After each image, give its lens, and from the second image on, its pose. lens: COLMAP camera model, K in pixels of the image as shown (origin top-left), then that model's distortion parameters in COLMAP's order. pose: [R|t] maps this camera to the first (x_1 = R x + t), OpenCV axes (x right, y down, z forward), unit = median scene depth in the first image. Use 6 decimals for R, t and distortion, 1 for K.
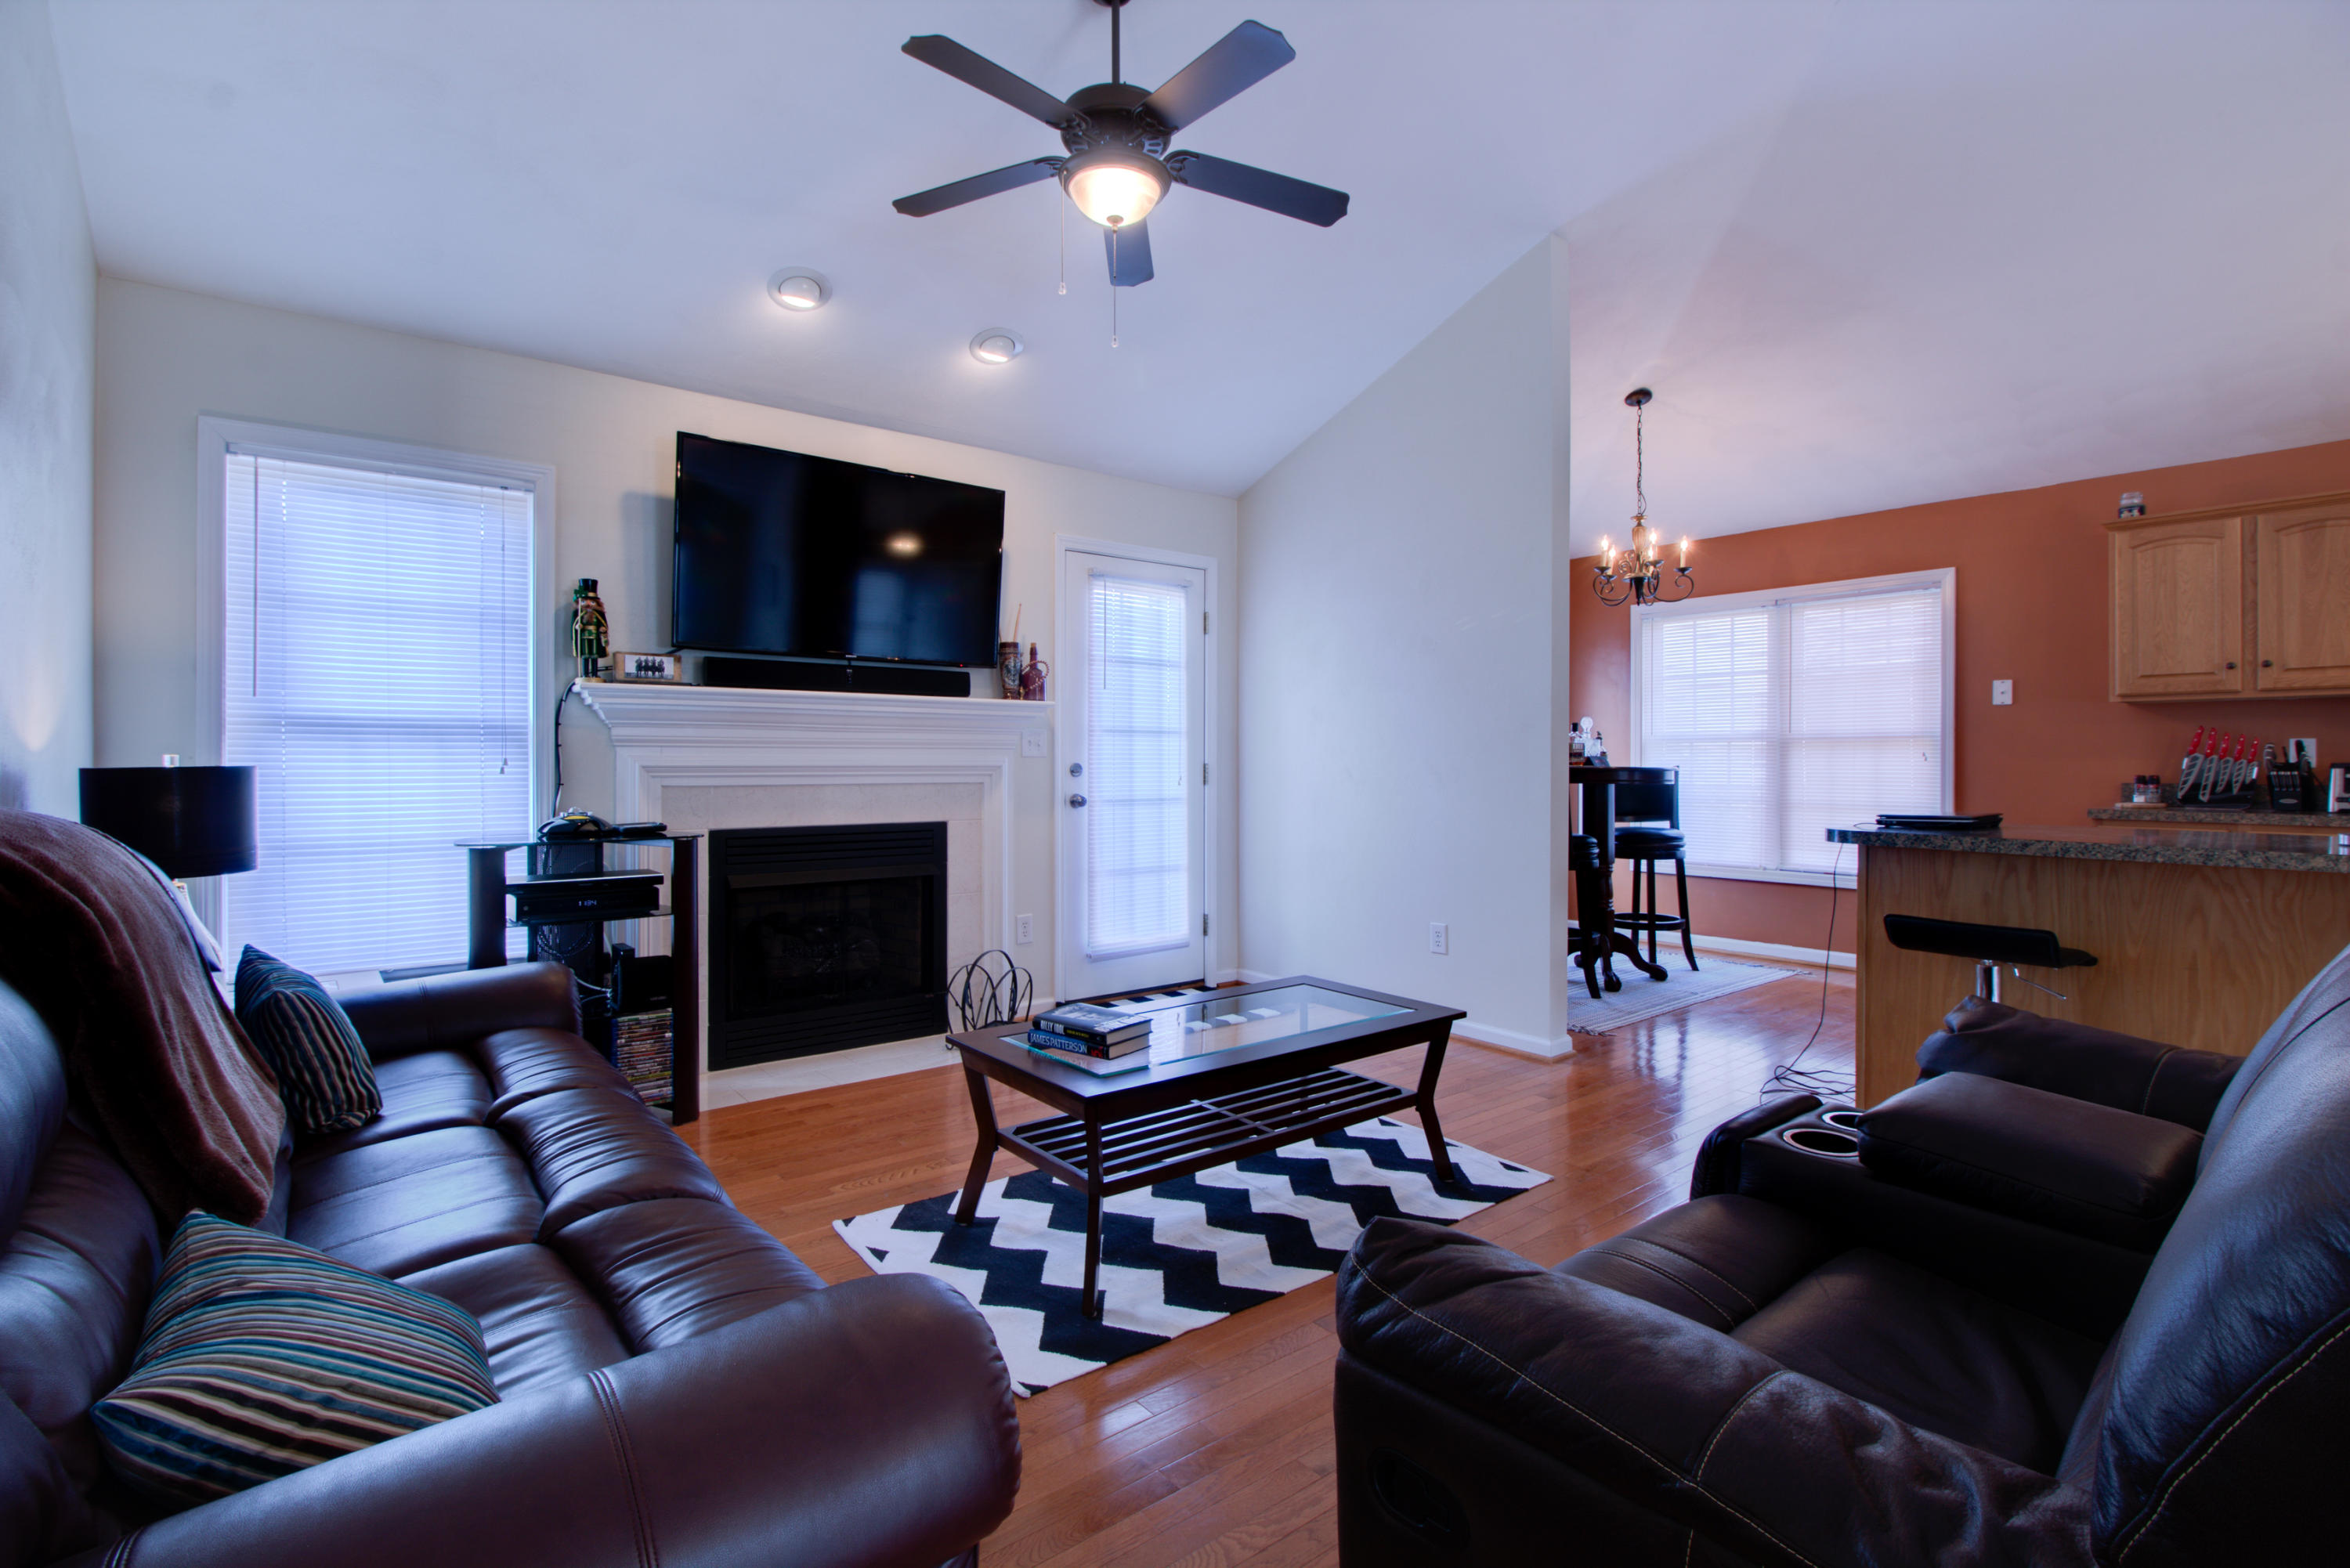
lens RADIAL K [[1074.6, 0, 1175.1], [0, 1074.6, 766.2], [0, 0, 1]] dist [-0.000103, -0.012740]
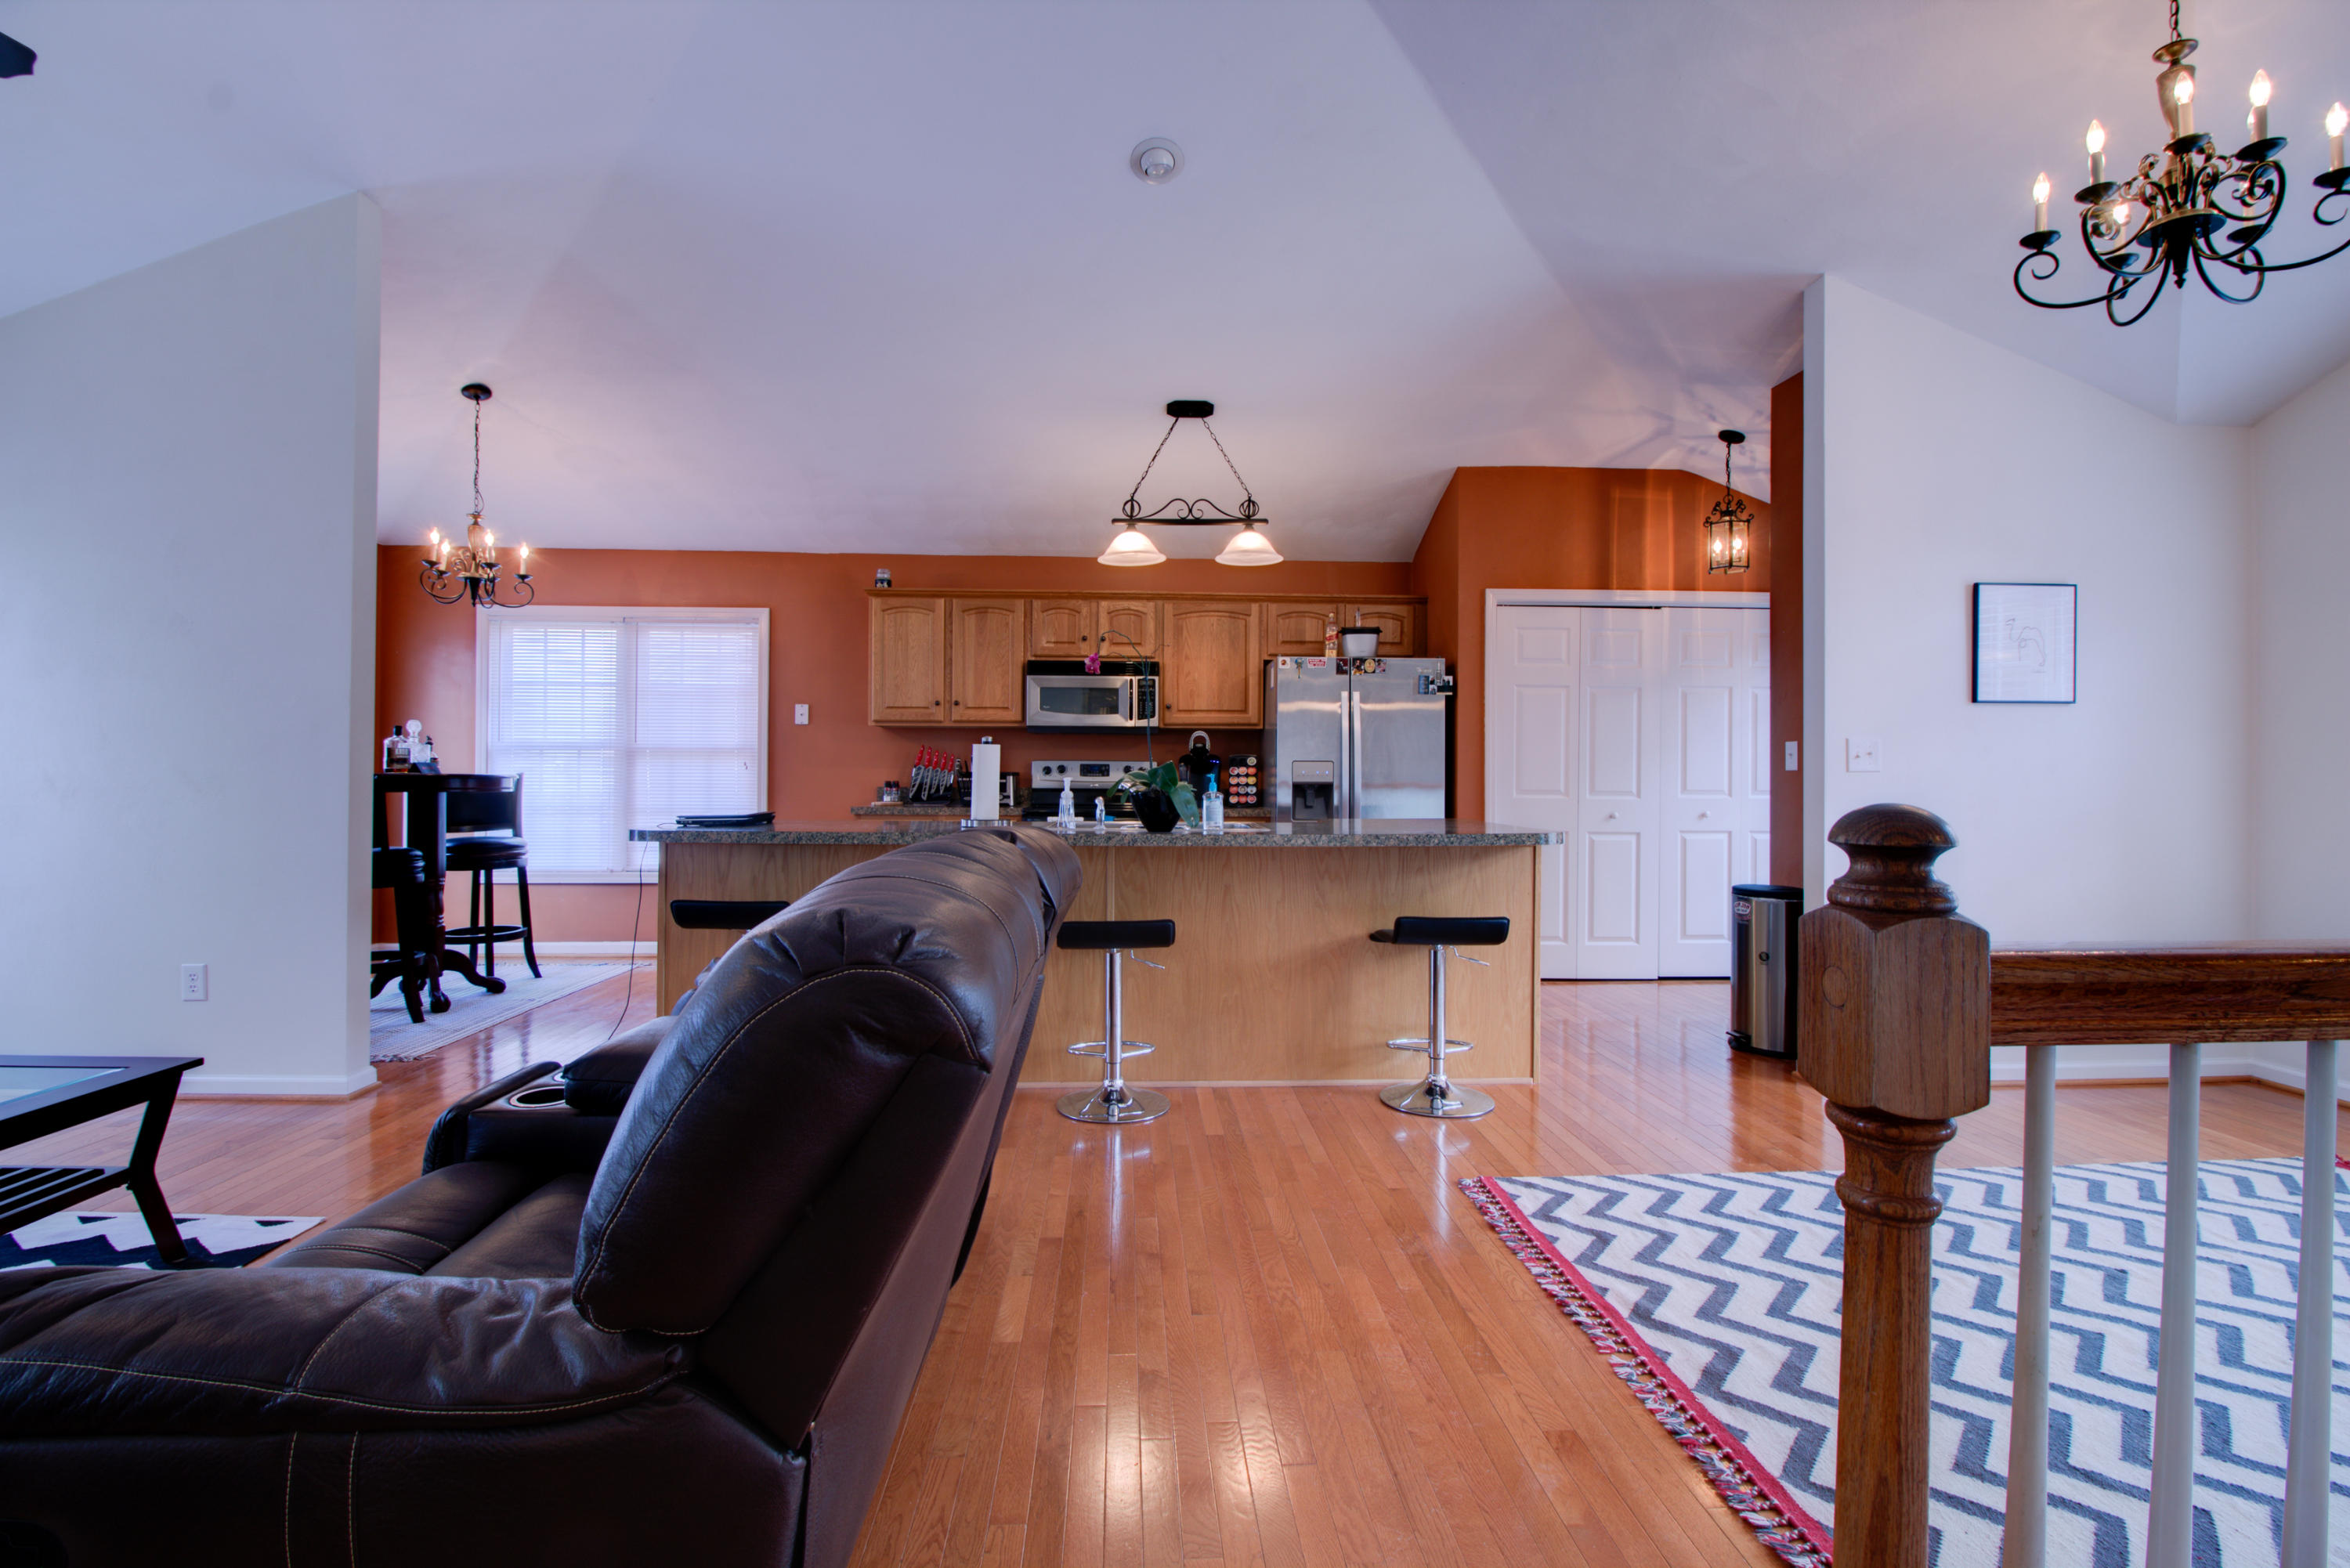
lens RADIAL K [[1074.6, 0, 1175.1], [0, 1074.6, 766.2], [0, 0, 1]] dist [-0.000103, -0.012740]
pose [[0.581874, 0.007831, 0.813241, 0.018415], [-0.001987, 0.999964, -0.008207, 0.000179], [-0.813276, 0.003160, 0.581869, -0.079056]]
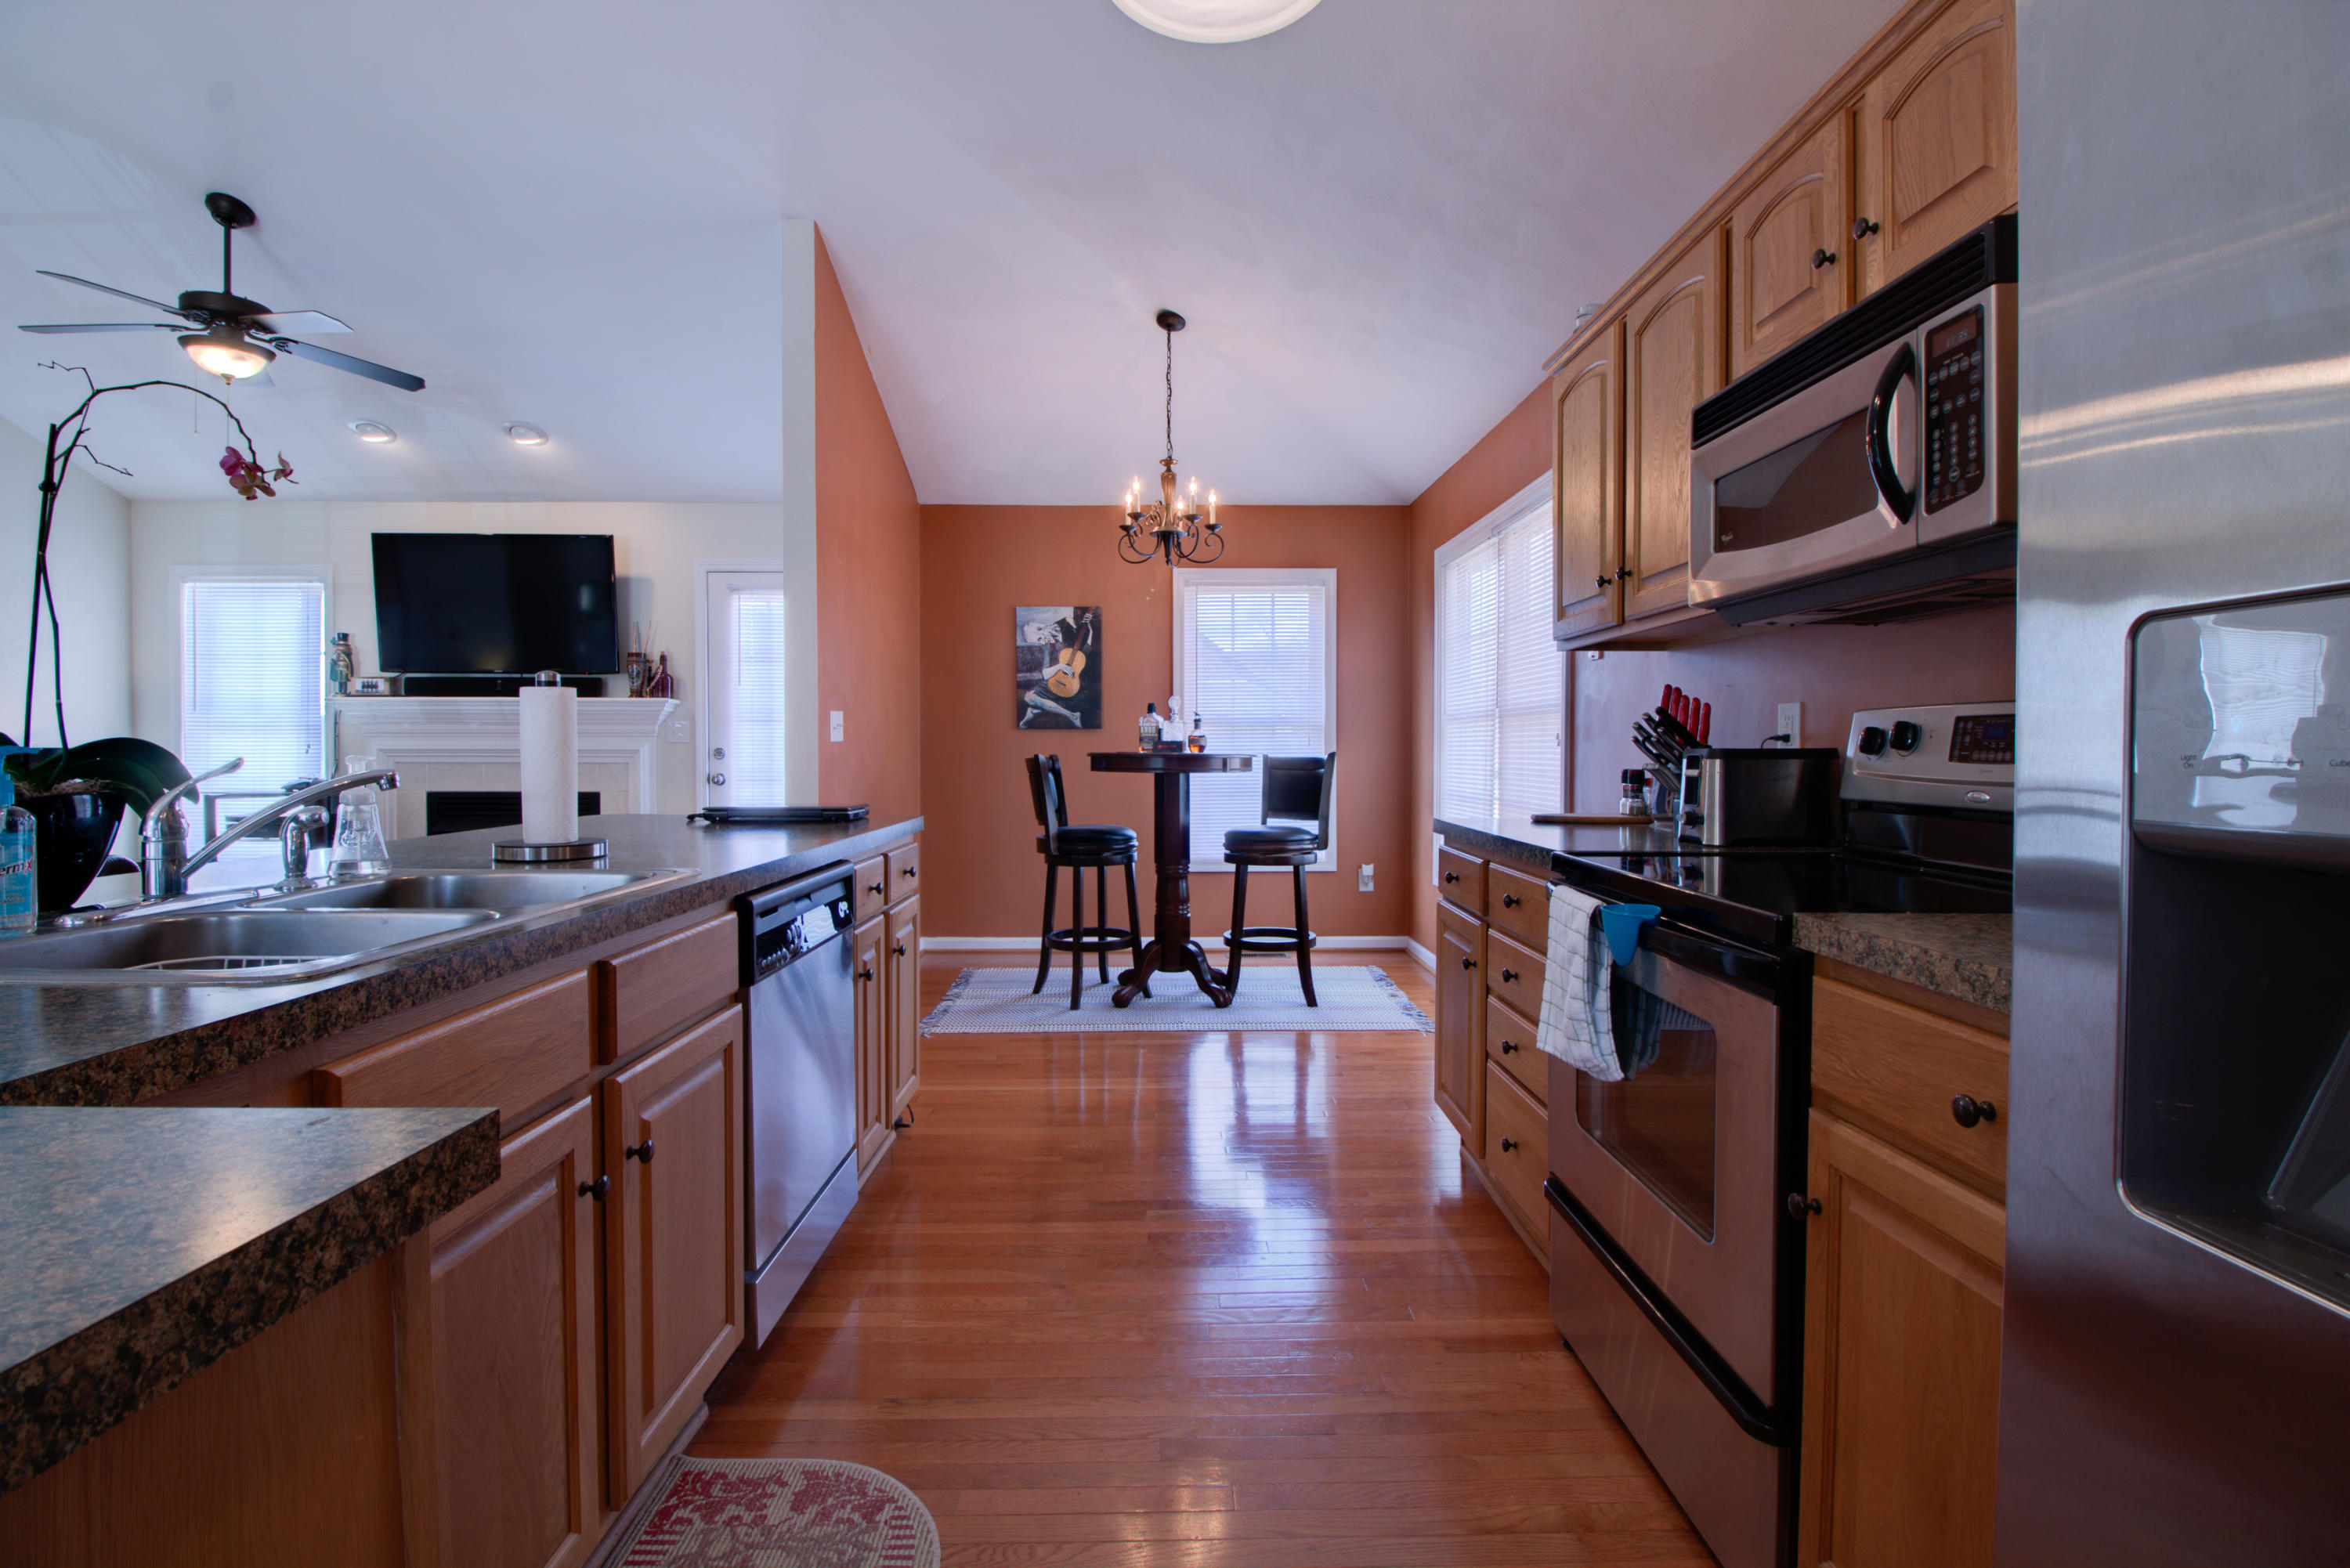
lens RADIAL K [[1074.6, 0, 1175.1], [0, 1074.6, 766.2], [0, 0, 1]] dist [-0.000103, -0.012740]
pose [[0.801738, 0.011747, -0.597560, 1.058999], [-0.002825, 0.999870, 0.015864, -0.002816], [0.597668, -0.011031, 0.801668, 0.347535]]
